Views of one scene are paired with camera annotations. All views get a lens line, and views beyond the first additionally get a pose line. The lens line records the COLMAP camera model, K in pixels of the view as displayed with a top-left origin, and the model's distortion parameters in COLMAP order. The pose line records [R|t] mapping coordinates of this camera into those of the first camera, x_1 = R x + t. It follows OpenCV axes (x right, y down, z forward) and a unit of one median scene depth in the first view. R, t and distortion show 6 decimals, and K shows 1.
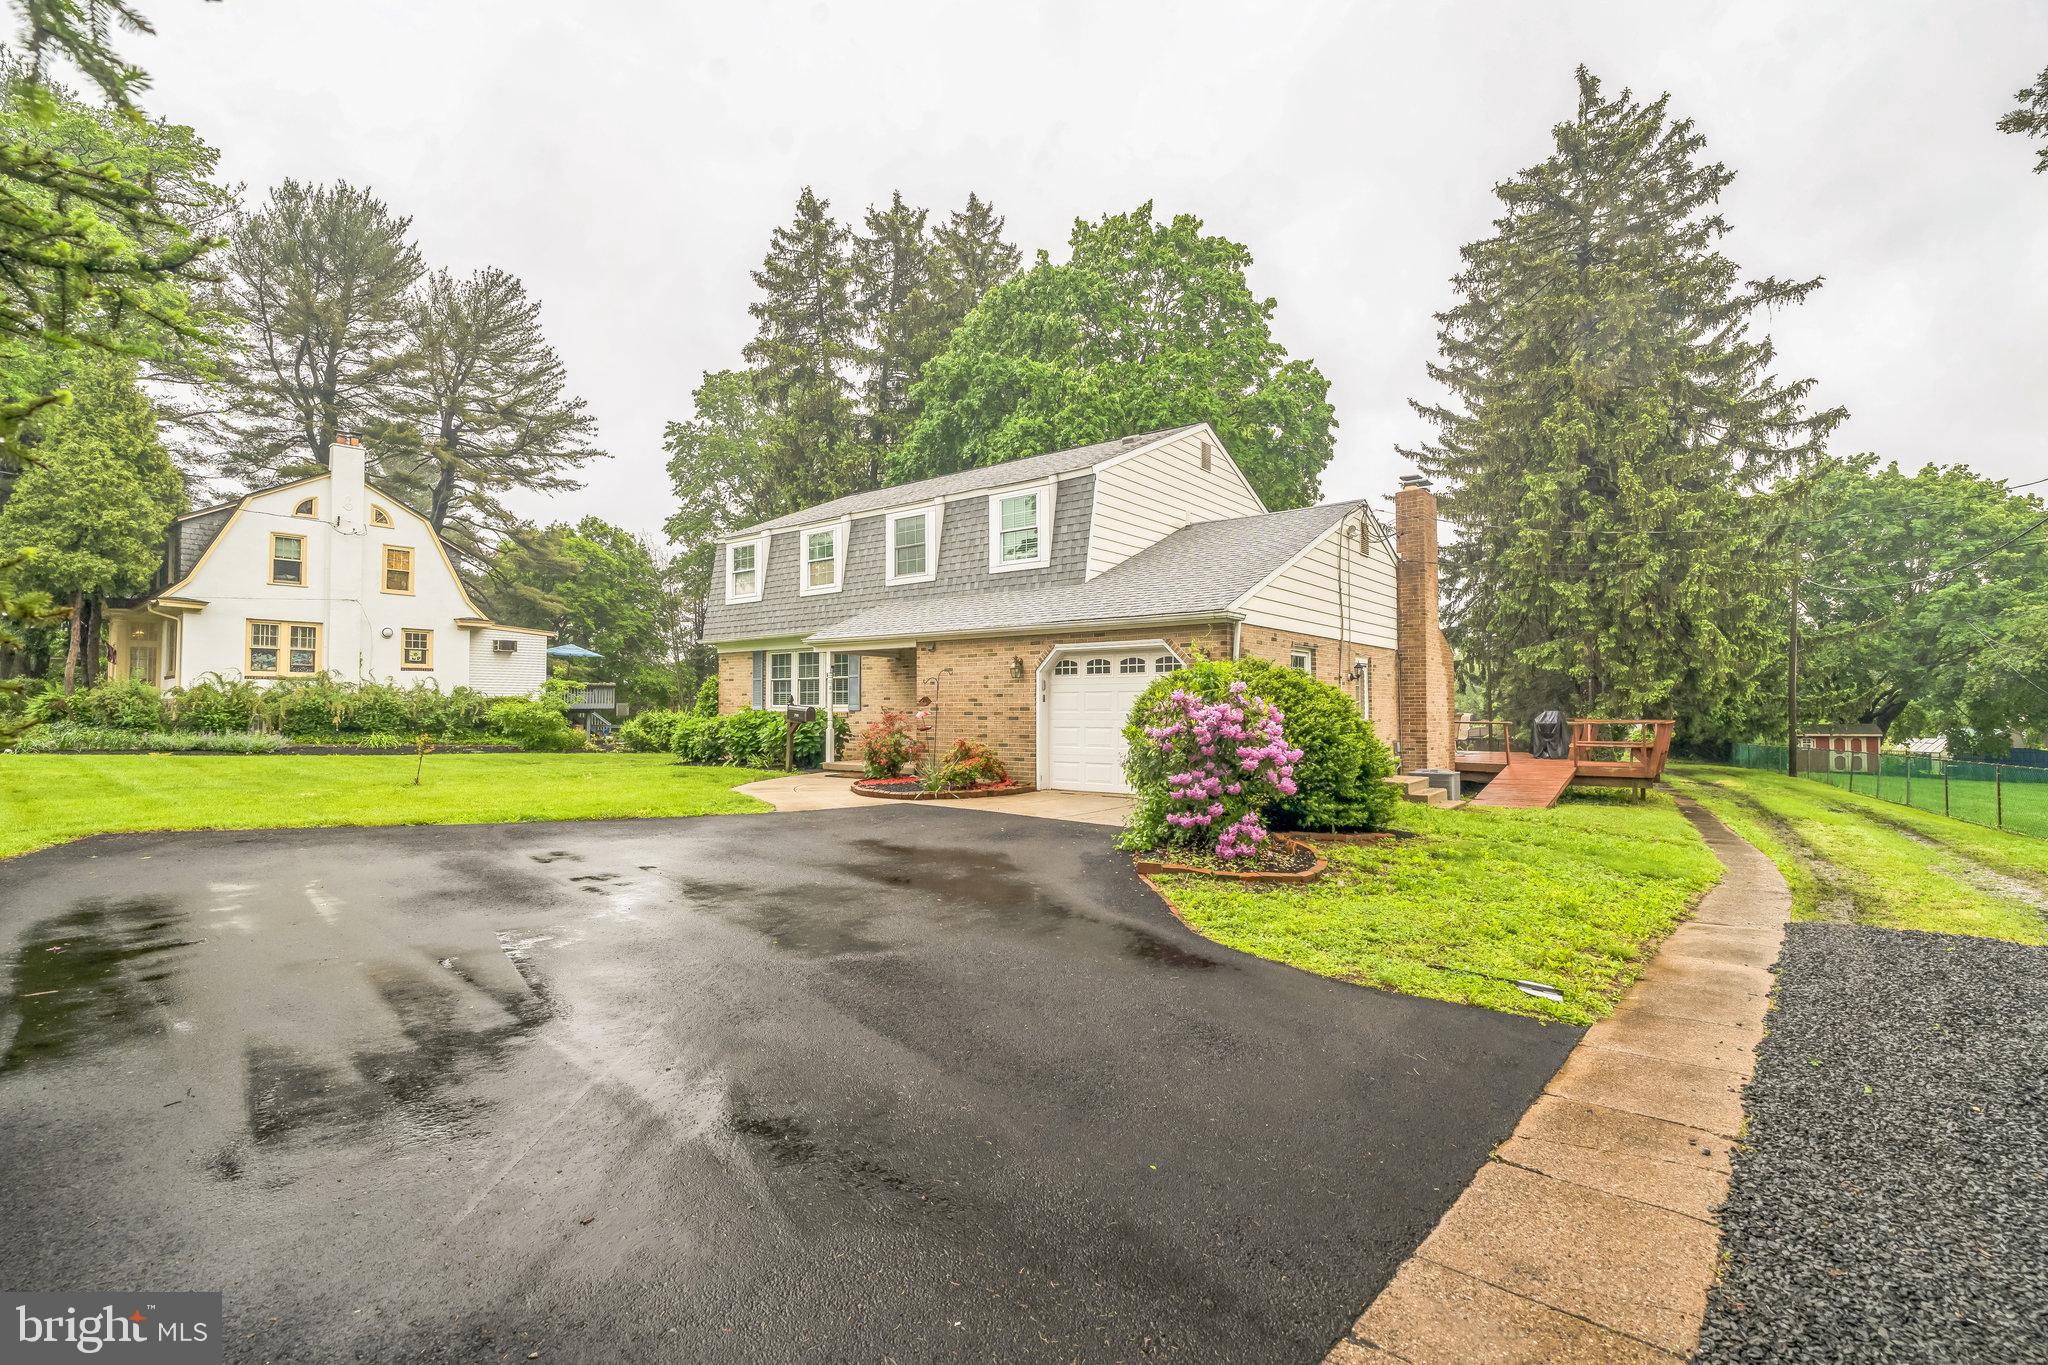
lens RADIAL K [[940.6, 0, 1019.6], [0, 940.6, 693.2], [0, 0, 1]] dist [-0.000165, 0.000191]
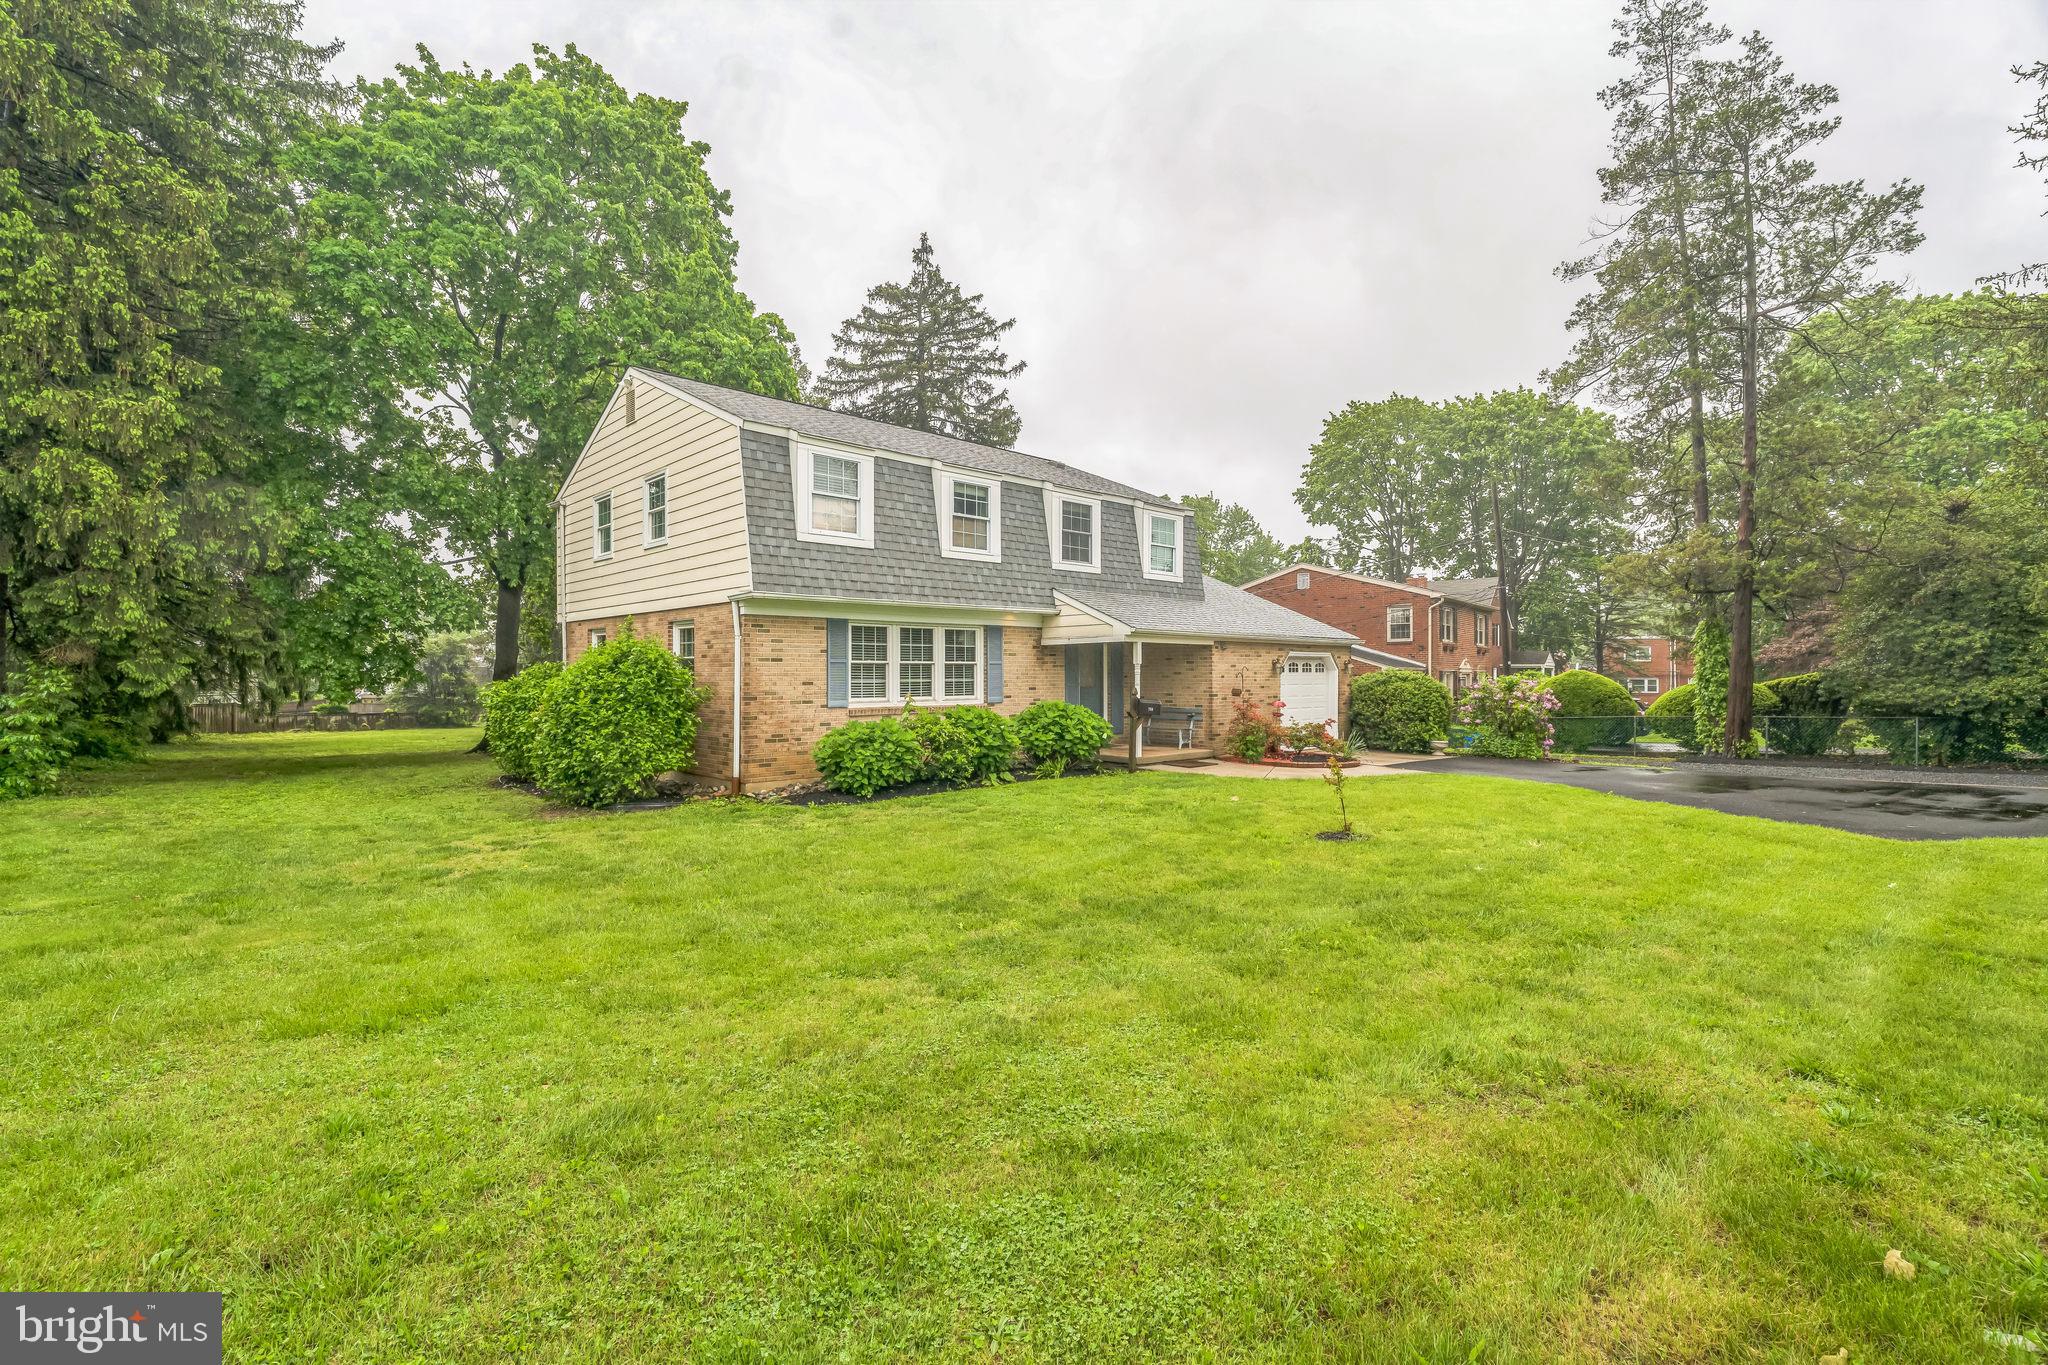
lens RADIAL K [[940.6, 0, 1018.7], [0, 940.6, 679.2], [0, 0, 1]] dist [-0.000165, 0.000191]
pose [[0.142712, 0.000665, 0.989764, -1.110762], [-0.012323, 0.999923, 0.001105, -0.004294], [-0.989687, -0.012355, 0.142710, 0.934680]]
